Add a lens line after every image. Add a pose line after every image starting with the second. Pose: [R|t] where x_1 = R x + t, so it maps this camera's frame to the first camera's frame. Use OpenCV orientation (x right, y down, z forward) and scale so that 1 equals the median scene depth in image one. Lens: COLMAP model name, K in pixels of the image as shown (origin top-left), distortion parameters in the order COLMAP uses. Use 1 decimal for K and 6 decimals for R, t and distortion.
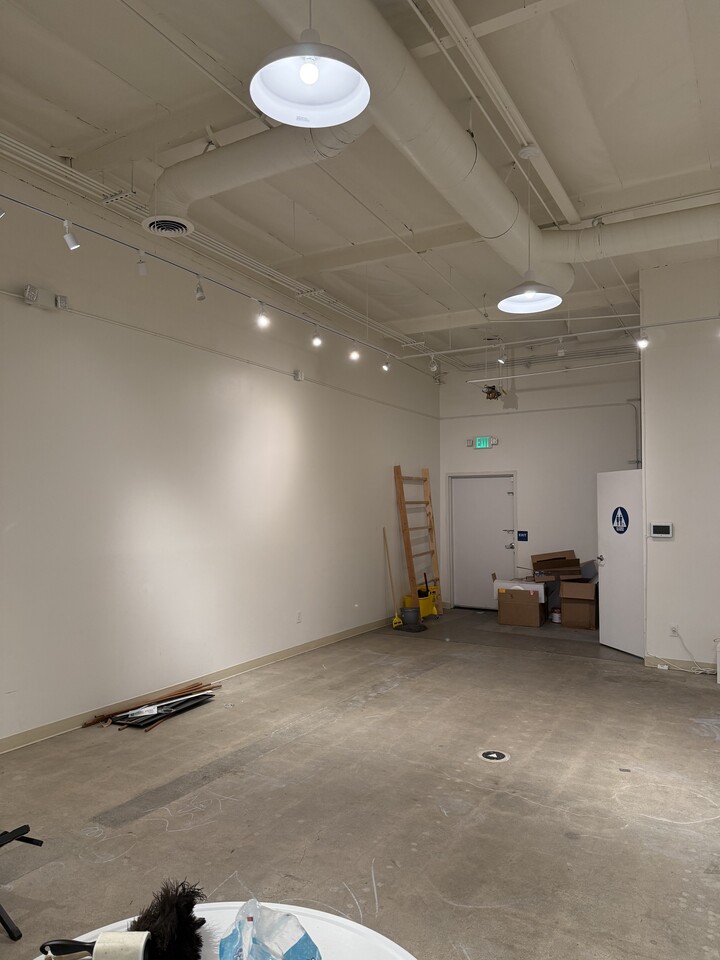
lens RADIAL K [[672.8, 0, 352.1], [0, 672.8, 503.9], [0, 0, 1]] dist [0.003087, -0.023938]
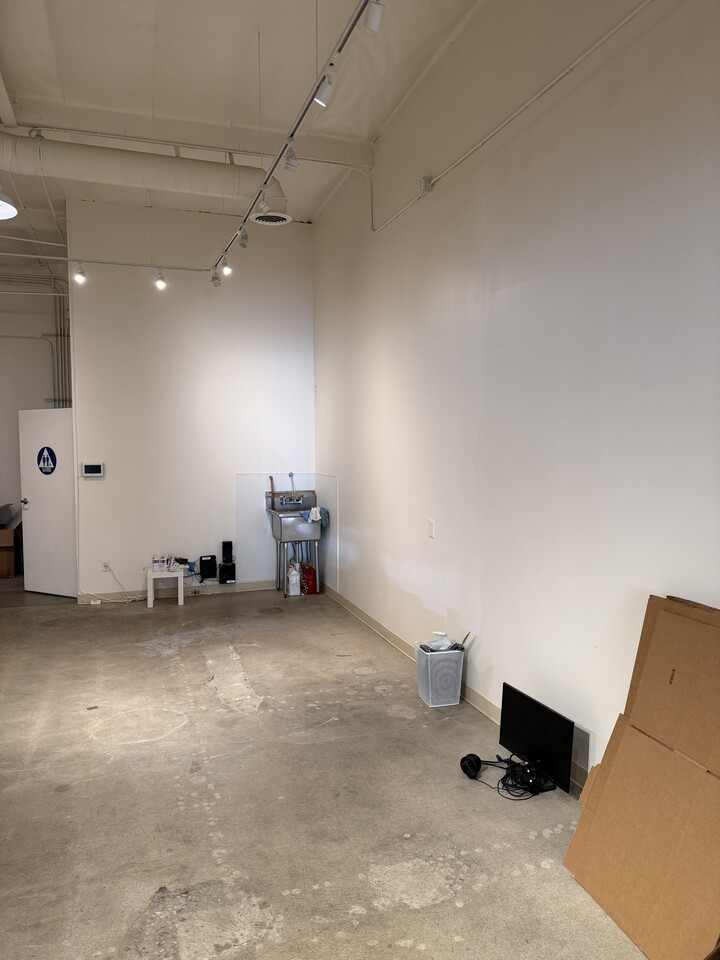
lens RADIAL K [[672.8, 0, 352.1], [0, 672.8, 503.9], [0, 0, 1]] dist [0.003087, -0.023938]
pose [[0.635295, -0.071937, 0.768912, -0.092483], [0.001911, 0.995795, 0.091585, -0.002101], [-0.772267, -0.056714, 0.632761, 0.065892]]
